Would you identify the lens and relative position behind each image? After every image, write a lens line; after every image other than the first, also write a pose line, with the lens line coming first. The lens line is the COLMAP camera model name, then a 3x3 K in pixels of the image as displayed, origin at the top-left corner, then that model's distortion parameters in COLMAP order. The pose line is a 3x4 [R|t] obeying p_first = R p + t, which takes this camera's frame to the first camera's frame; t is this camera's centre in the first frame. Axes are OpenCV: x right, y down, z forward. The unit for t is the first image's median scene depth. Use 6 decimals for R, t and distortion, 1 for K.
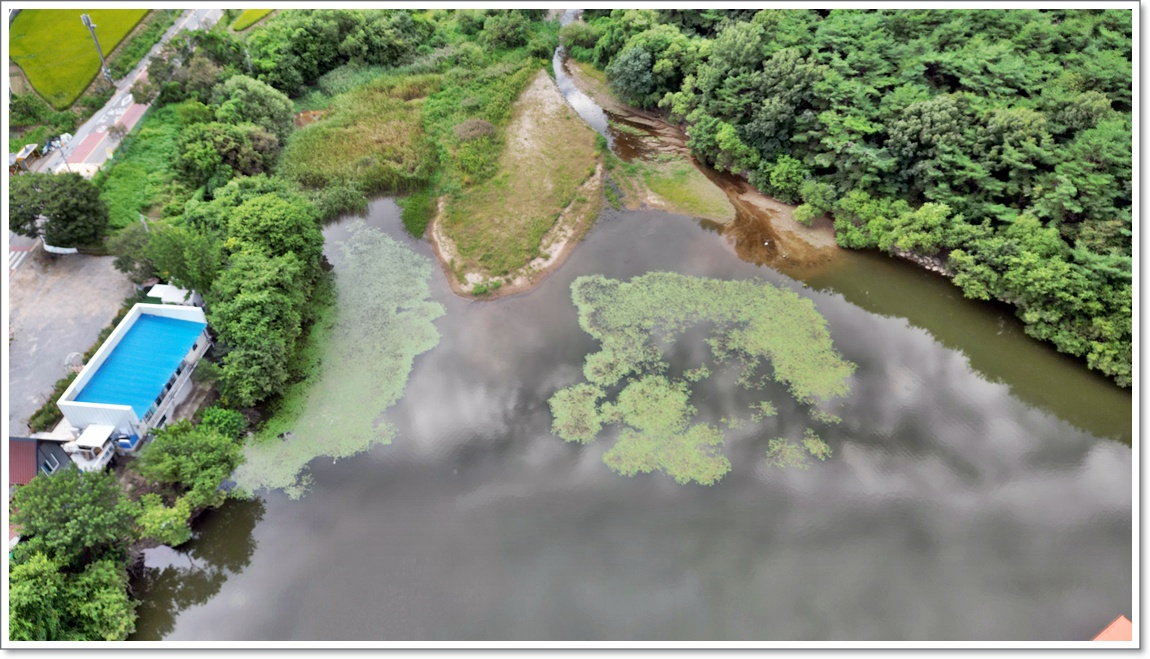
lens RADIAL K [[748.6, 0, 575.0], [0, 748.6, 329.5], [0, 0, 1]] dist [0.041594, -0.048334]
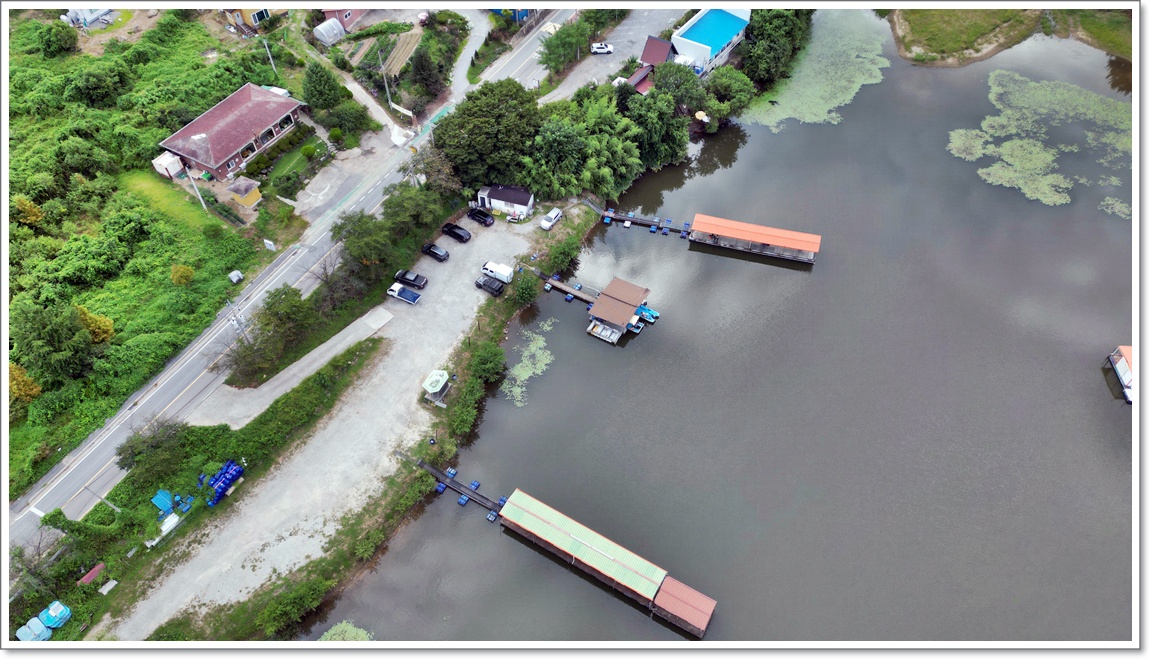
lens RADIAL K [[748.6, 0, 575.0], [0, 748.6, 329.5], [0, 0, 1]] dist [0.041594, -0.048334]
pose [[0.870447, 0.367238, -0.327810, -0.043707], [-0.315634, 0.927388, 0.200817, 0.354676], [0.377754, -0.071333, 0.923154, -0.593945]]
